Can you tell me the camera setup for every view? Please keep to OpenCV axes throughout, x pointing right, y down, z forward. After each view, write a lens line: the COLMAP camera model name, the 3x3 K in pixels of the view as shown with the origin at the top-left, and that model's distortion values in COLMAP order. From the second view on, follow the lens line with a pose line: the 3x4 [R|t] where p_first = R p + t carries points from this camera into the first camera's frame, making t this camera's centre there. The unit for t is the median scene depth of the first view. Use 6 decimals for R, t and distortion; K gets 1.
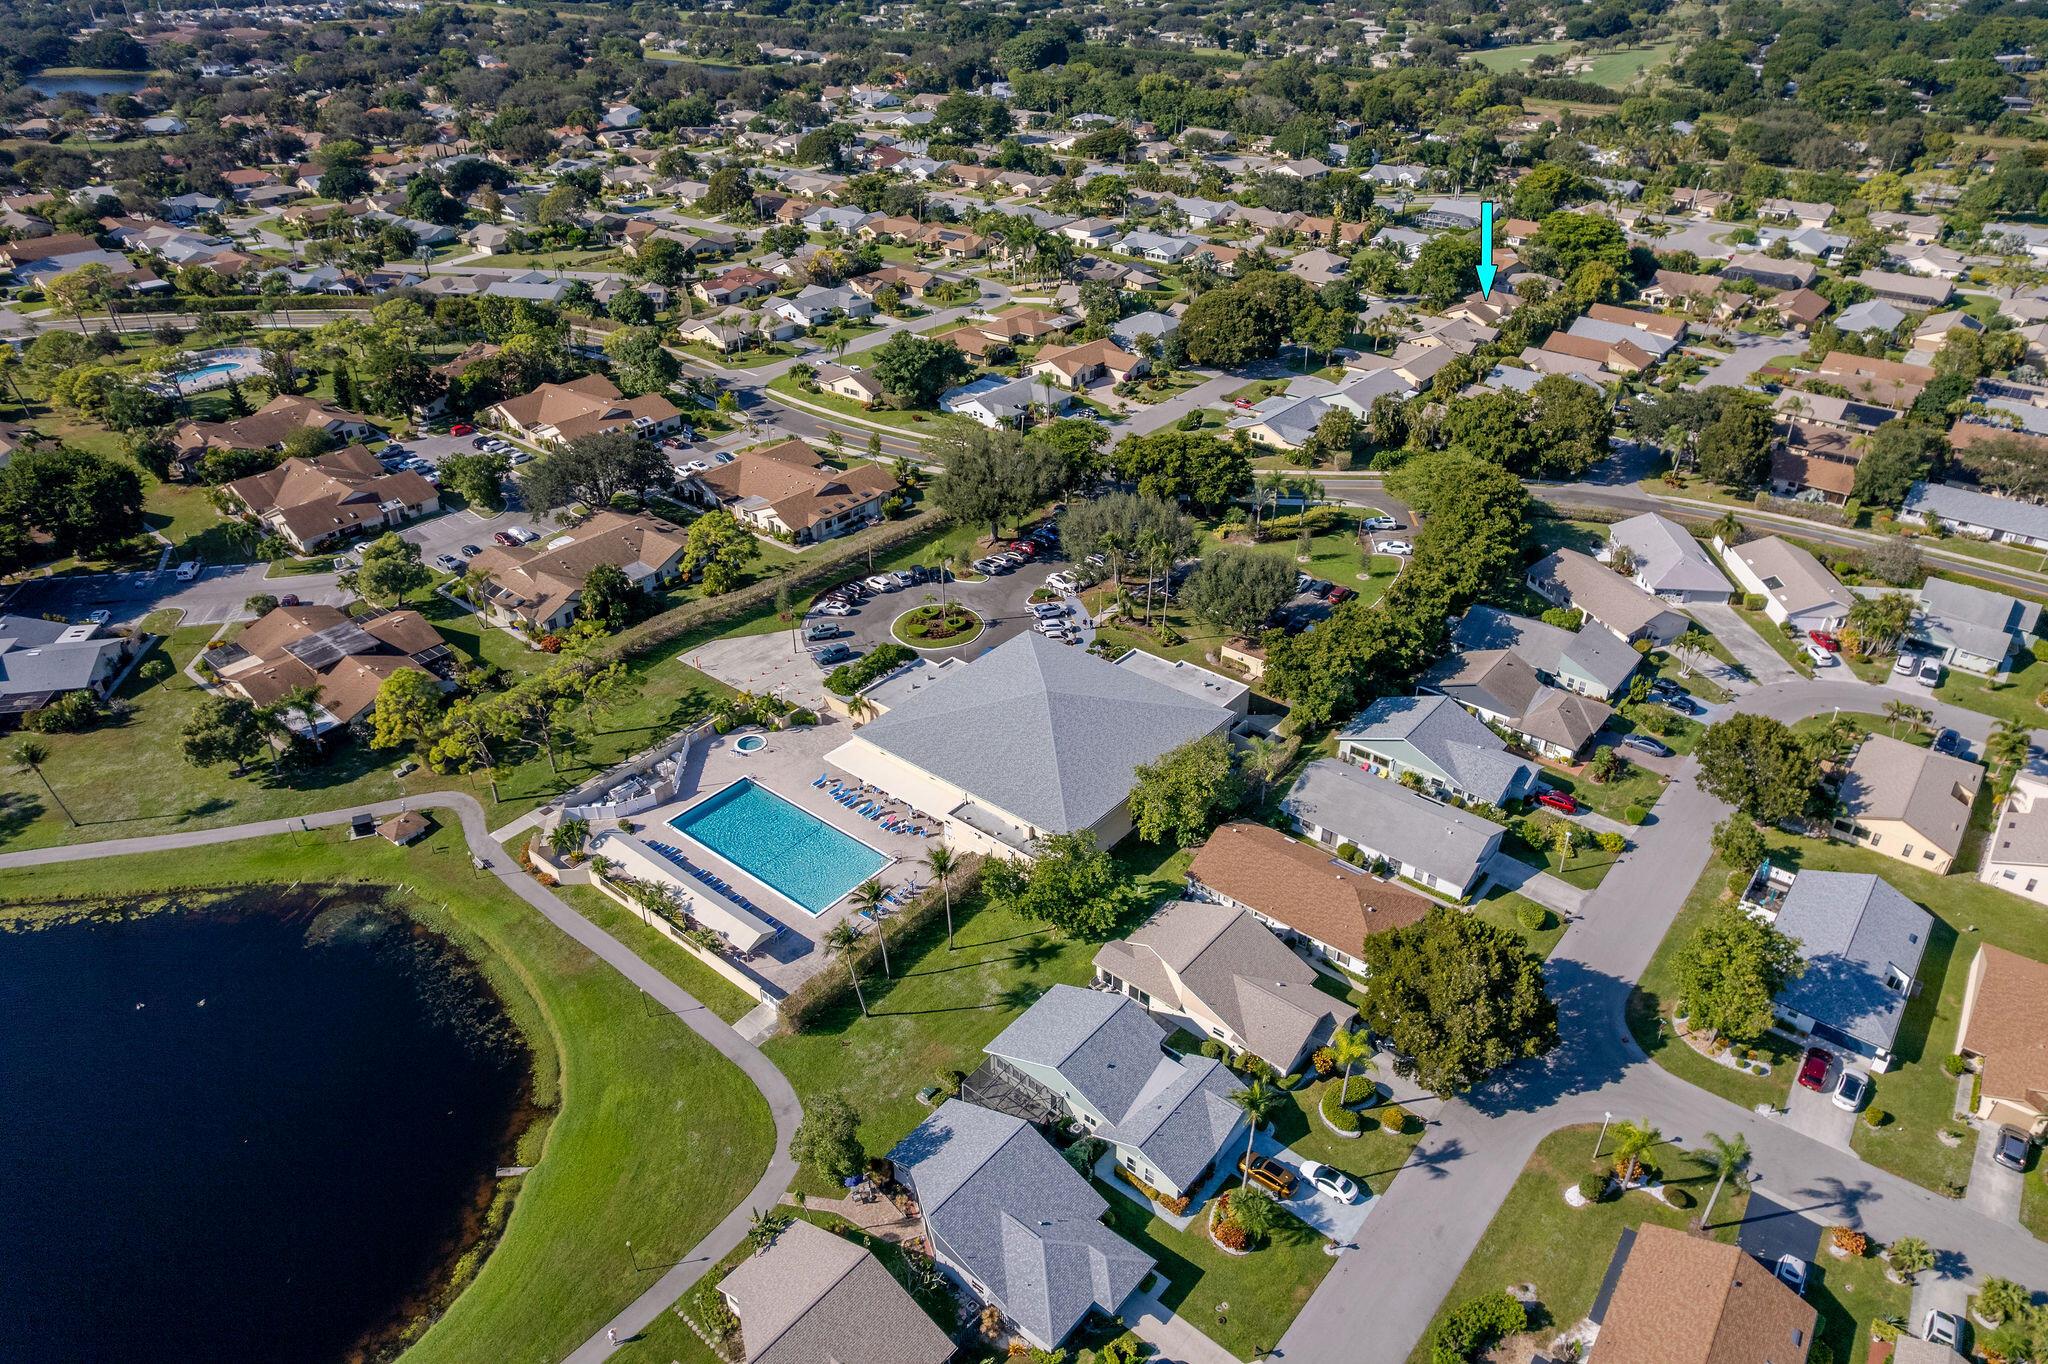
lens RADIAL K [[1321.2, 0, 1029.7], [0, 1321.2, 682.4], [0, 0, 1]] dist [-0.077267, 0.069569]
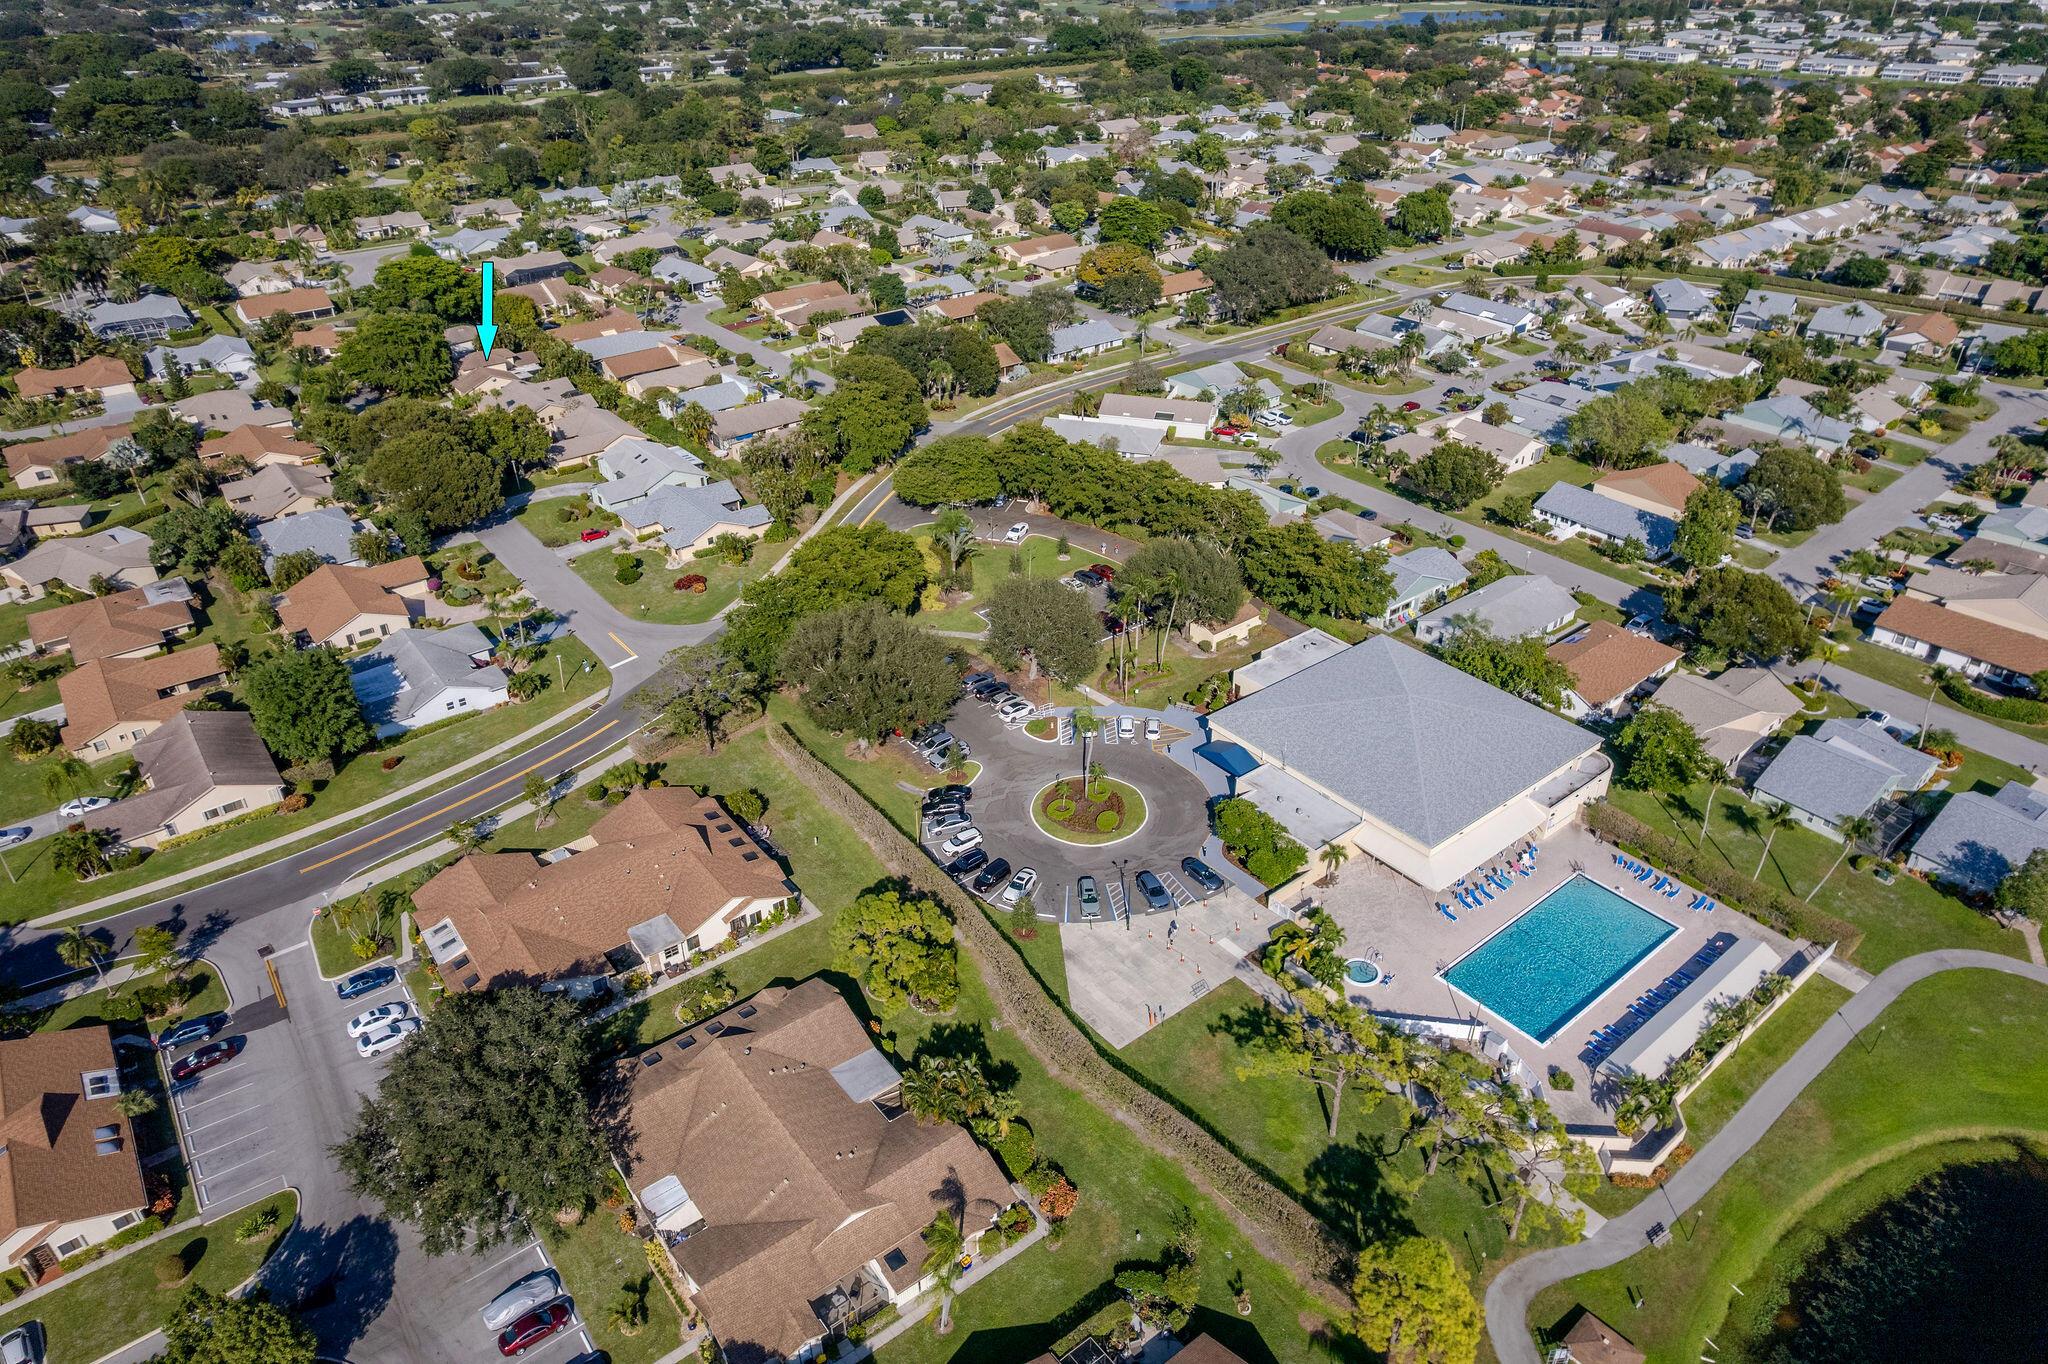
lens RADIAL K [[1321.2, 0, 1029.7], [0, 1321.2, 682.4], [0, 0, 1]] dist [-0.077267, 0.069569]
pose [[0.208550, -0.500811, 0.840056, -0.724843], [0.511793, 0.787832, 0.342620, -0.403410], [-0.833411, 0.358482, 0.420614, 0.681317]]
